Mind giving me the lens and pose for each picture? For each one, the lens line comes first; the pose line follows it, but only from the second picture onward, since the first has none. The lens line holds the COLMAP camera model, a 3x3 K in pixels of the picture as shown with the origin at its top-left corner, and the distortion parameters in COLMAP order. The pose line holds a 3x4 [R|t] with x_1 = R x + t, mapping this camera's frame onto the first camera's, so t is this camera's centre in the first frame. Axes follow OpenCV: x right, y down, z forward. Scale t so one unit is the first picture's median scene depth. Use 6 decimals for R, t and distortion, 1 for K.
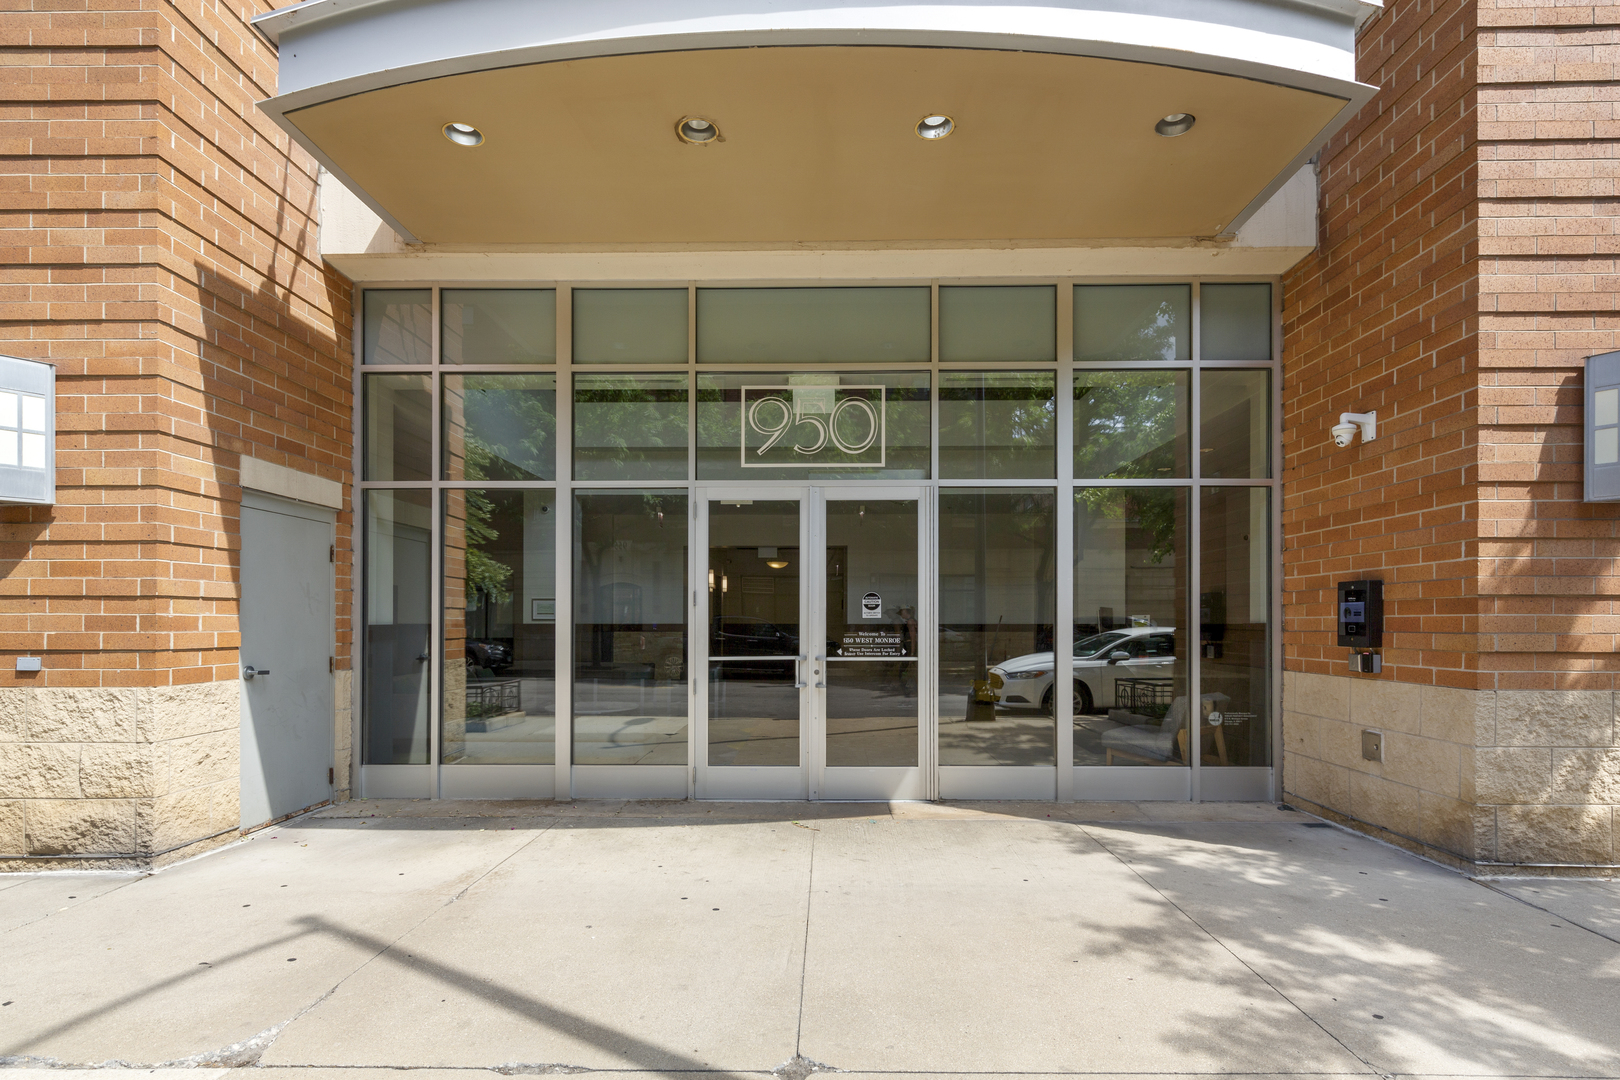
lens RADIAL K [[793.2, 0, 809.4], [0, 793.2, 621.5], [0, 0, 1]] dist [-0.001780, -0.000186]
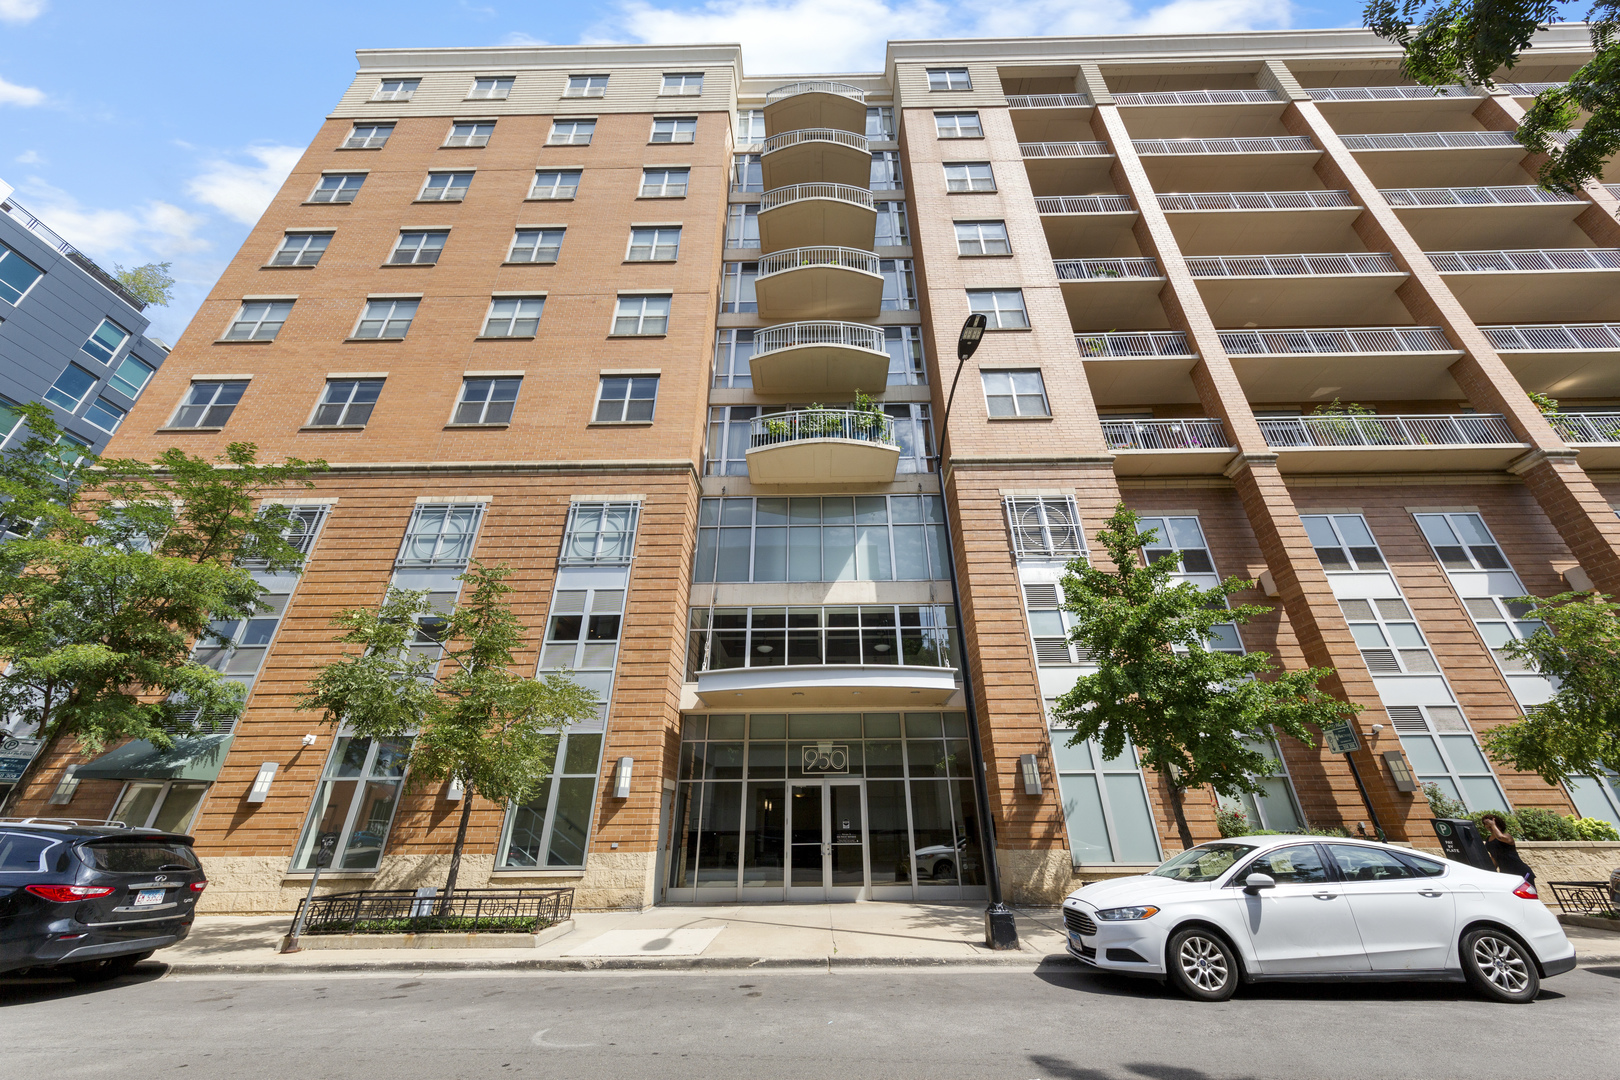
lens RADIAL K [[574.0, 0, 807.1], [0, 574.0, 531.4], [0, 0, 1]] dist [-0.000129, -0.000007]
pose [[0.999975, -0.005588, 0.004432, -0.102160], [0.006994, 0.889968, -0.455969, -0.021291], [-0.001396, 0.455989, 0.889984, -2.010339]]
